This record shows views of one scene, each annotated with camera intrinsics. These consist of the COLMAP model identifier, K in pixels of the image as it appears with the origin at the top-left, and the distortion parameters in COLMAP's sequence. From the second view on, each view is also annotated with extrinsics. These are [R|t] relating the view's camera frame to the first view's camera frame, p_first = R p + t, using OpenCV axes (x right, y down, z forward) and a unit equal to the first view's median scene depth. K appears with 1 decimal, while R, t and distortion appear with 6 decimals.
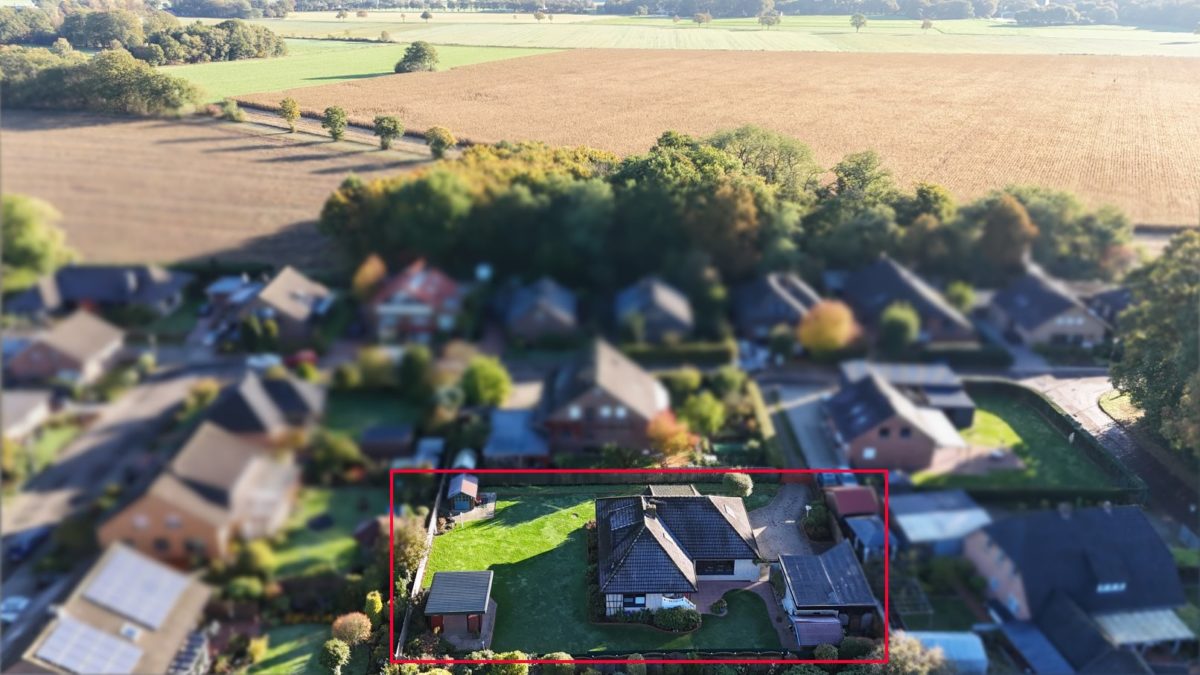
lens RADIAL K [[882.8, 0, 600.0], [0, 882.8, 337.5], [0, 0, 1]] dist [0.068472, -0.001408]
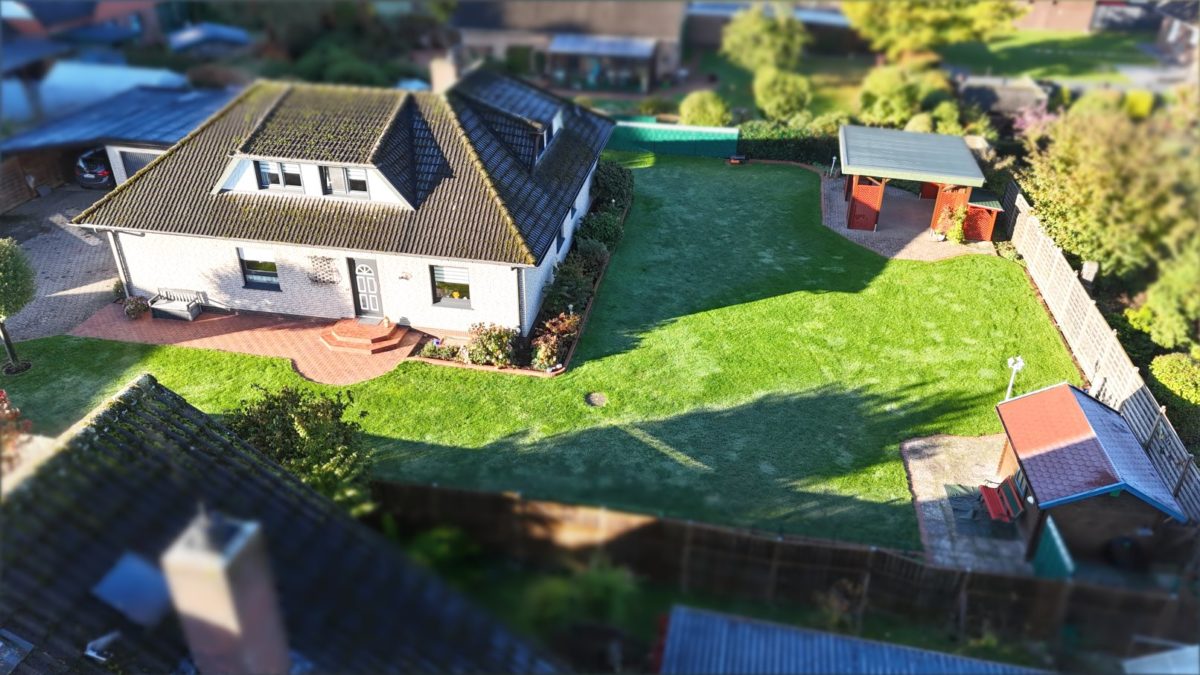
lens RADIAL K [[882.8, 0, 600.0], [0, 882.8, 337.5], [0, 0, 1]] dist [0.068472, -0.001408]
pose [[-0.979648, -0.106788, 0.169959, -0.084631], [0.068928, 0.616266, 0.784516, -0.030424], [-0.188517, 0.780265, -0.596363, 1.303556]]
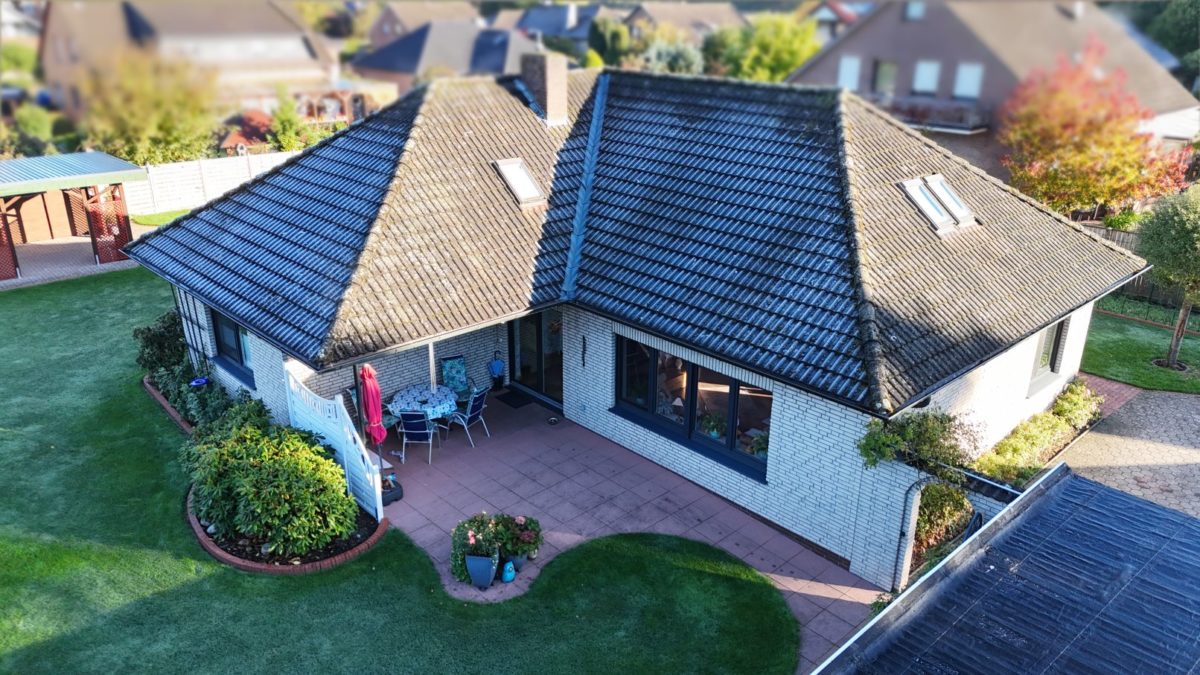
lens RADIAL K [[882.8, 0, 600.0], [0, 882.8, 337.5], [0, 0, 1]] dist [0.068472, -0.001408]
pose [[0.665895, 0.269228, -0.695773, 0.245881], [-0.284136, 0.953849, 0.097156, 0.233822], [0.689820, 0.132998, 0.711660, 0.856137]]
